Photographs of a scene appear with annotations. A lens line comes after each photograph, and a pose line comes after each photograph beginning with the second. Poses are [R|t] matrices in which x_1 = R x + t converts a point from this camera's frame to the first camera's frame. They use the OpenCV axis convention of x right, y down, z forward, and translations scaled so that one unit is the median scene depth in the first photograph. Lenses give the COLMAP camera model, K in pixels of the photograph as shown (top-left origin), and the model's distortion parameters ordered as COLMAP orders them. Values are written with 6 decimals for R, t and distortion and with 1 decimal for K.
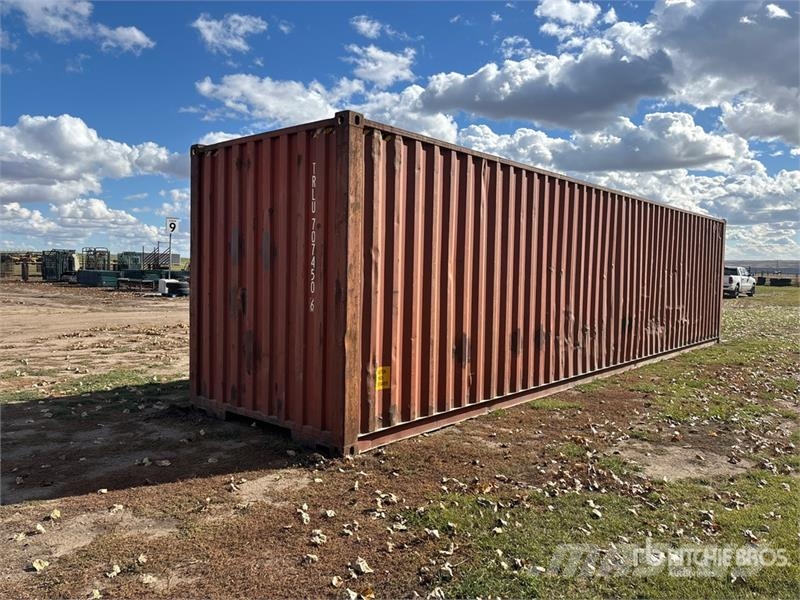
lens RADIAL K [[583.5, 0, 400.0], [0, 583.5, 300.0], [0, 0, 1]] dist [0.090550, -0.121183]
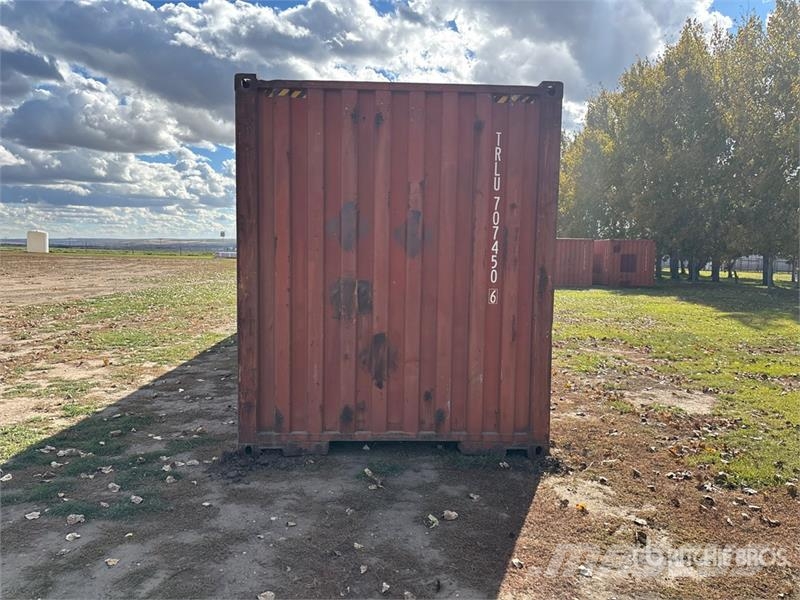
lens RADIAL K [[583.5, 0, 400.9], [0, 583.5, 311.2], [0, 0, 1]] dist [0.002064, -0.000501]
pose [[0.741963, -0.069831, 0.666794, -0.835818], [0.029492, 0.996998, 0.071596, -0.036029], [-0.669791, -0.033456, 0.741795, 0.442666]]
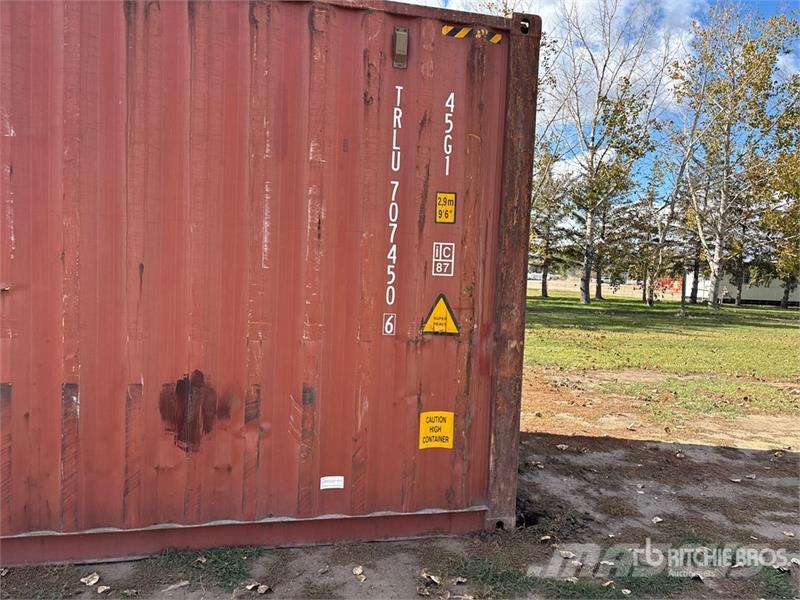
lens RADIAL K [[599.5, 0, 403.4], [0, 599.5, 303.8], [0, 0, 1]] dist [0.052115, -0.007118]
pose [[-0.794486, -0.084286, 0.601405, -0.739539], [-0.026647, 0.994206, 0.104134, -0.081300], [-0.606697, 0.066707, -0.792129, 1.746621]]
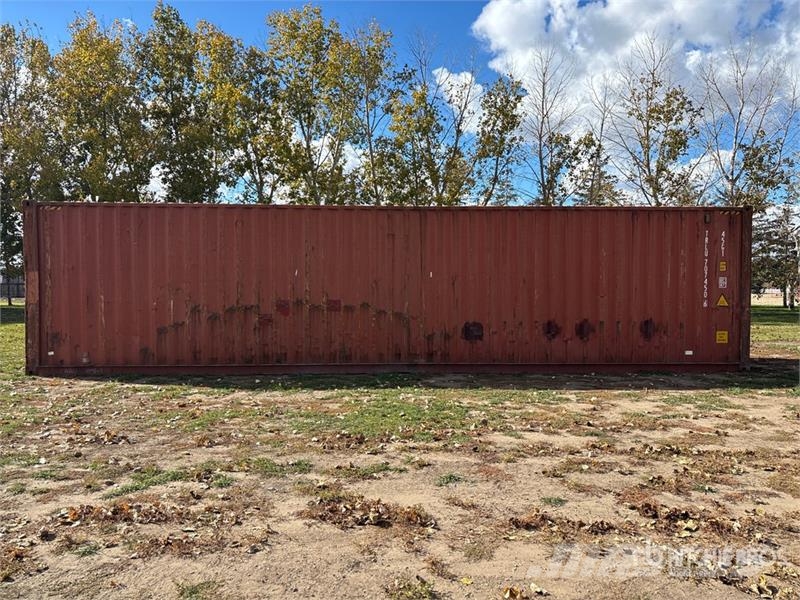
lens RADIAL K [[583.5, 0, 400.0], [0, 583.5, 300.0], [0, 0, 1]] dist [0.090550, -0.121183]
pose [[-0.665327, -0.037053, 0.745632, -1.123146], [0.019540, 0.997561, 0.067008, -0.154002], [-0.746296, 0.059151, -0.662980, 3.232322]]
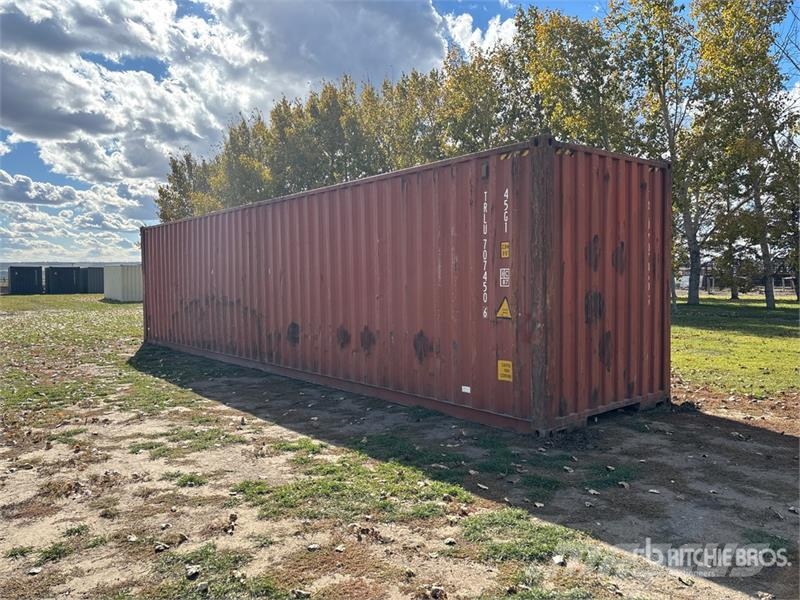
lens RADIAL K [[599.5, 0, 403.4], [0, 599.5, 303.8], [0, 0, 1]] dist [0.052115, -0.007118]
pose [[0.190360, -0.063512, 0.979658, -1.522809], [0.057253, 0.996925, 0.053506, -0.086105], [-0.980044, 0.045903, 0.193411, 1.223779]]
